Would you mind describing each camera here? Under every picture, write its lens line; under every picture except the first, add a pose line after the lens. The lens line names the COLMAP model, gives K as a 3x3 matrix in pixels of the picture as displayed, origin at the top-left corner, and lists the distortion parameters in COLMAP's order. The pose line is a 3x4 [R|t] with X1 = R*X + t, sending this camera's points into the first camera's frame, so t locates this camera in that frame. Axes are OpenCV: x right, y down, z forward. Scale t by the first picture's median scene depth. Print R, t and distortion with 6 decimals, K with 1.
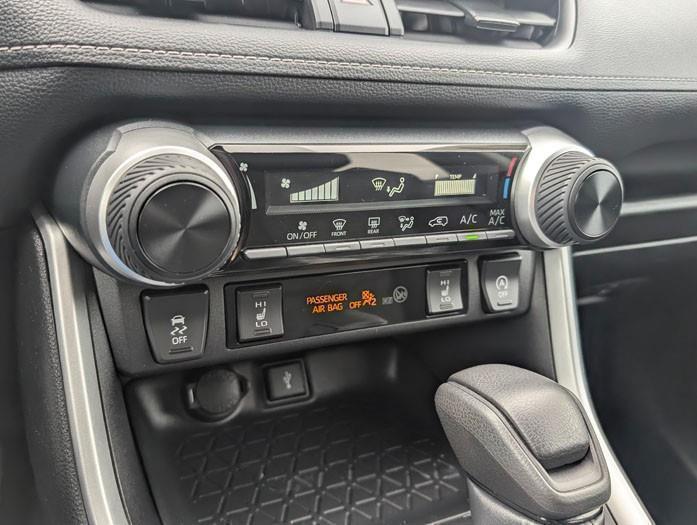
lens RADIAL K [[728.5, 0, 348.5], [0, 728.5, 262.5], [0, 0, 1]] dist [-0.003928, -0.015261]
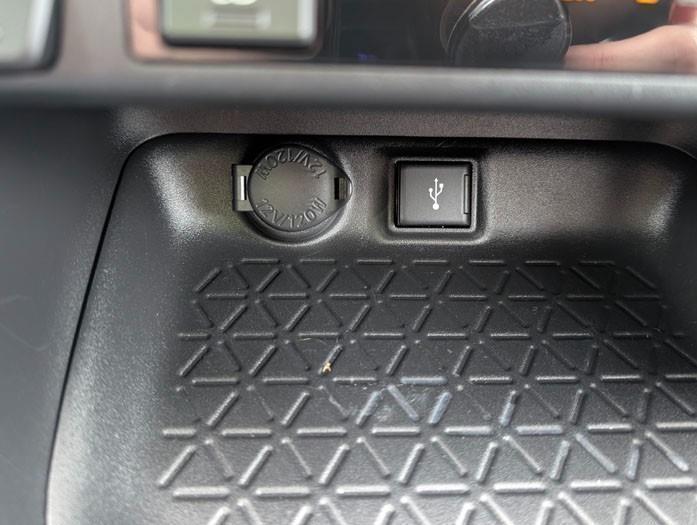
lens RADIAL K [[479.0, 0, 348.5], [0, 479.0, 262.5], [0, 0, 1]] dist [-0.004086, -0.000450]
pose [[0.879620, 0.263623, -0.395943, 0.009990], [-0.112935, 0.924319, 0.364527, 0.092744], [0.462075, -0.275930, 0.842822, 0.702301]]
